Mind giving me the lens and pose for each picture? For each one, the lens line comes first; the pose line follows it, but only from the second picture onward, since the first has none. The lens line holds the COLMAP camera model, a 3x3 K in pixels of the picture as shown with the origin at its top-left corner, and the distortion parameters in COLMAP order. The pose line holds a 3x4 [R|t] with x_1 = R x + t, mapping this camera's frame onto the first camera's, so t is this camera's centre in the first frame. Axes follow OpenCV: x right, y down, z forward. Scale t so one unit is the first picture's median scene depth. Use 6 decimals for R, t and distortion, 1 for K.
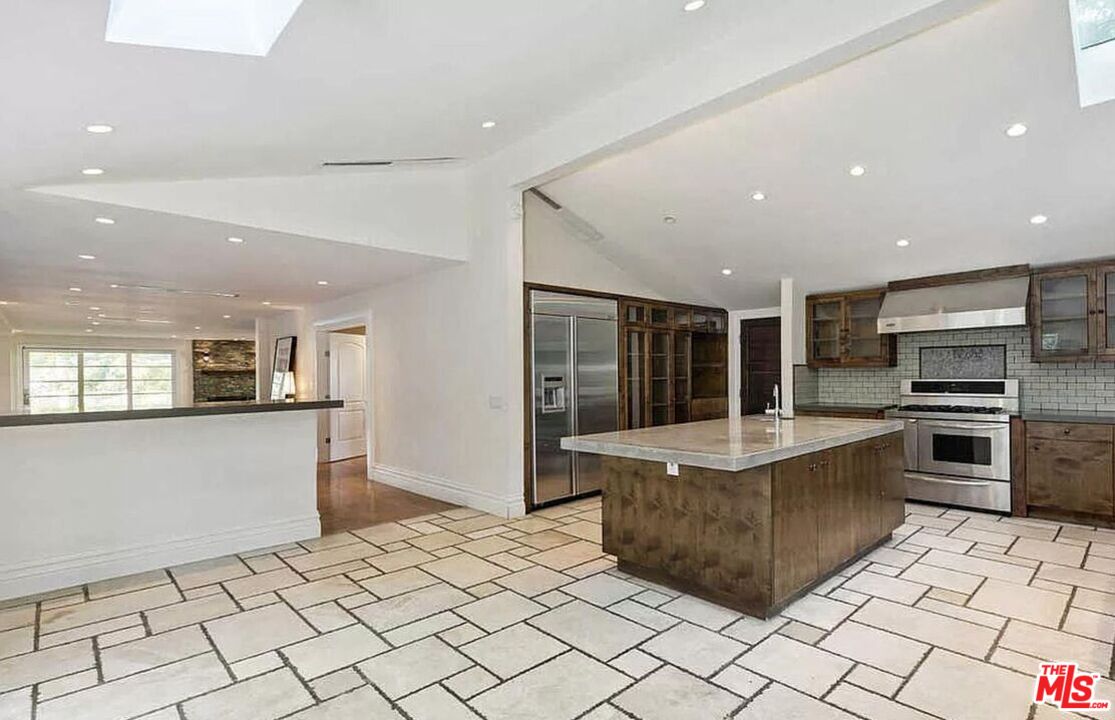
lens RADIAL K [[547.0, 0, 557.9], [0, 547.0, 366.1], [0, 0, 1]] dist [0.004499, 0.000491]
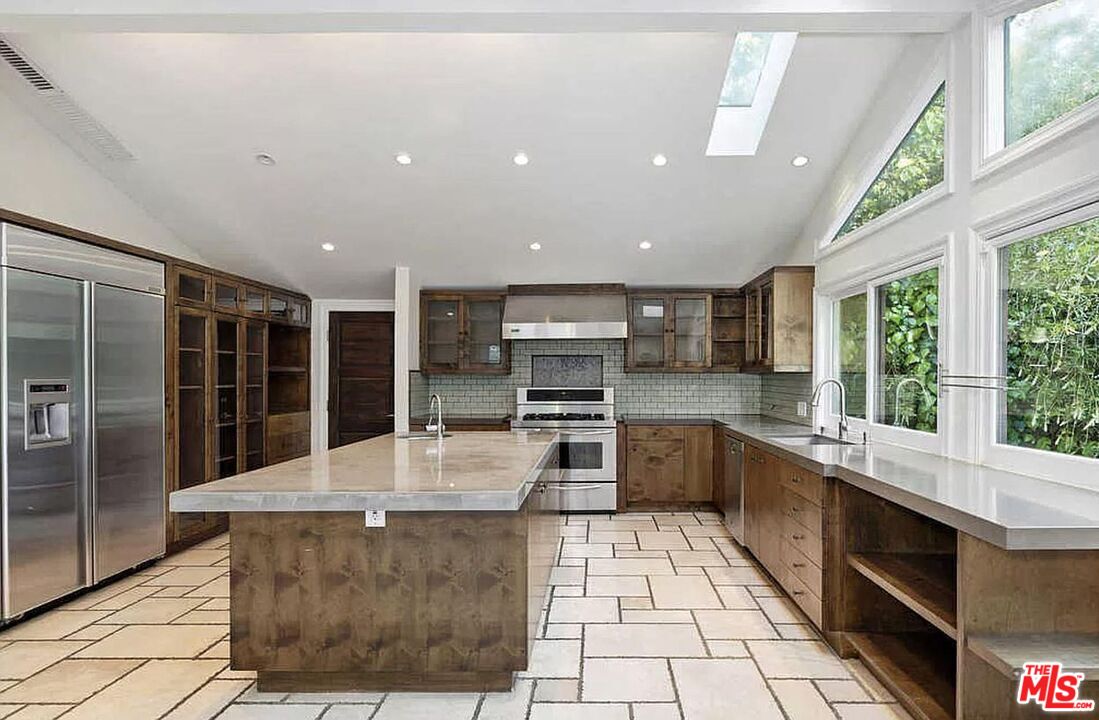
lens RADIAL K [[641.4, 0, 550.9], [0, 641.4, 368.7], [0, 0, 1]] dist [-0.006214, -0.002167]
pose [[0.671089, 0.020076, 0.741105, -0.201910], [-0.017477, 0.999784, -0.011258, 0.003109], [-0.741171, -0.005397, 0.671295, 0.238537]]
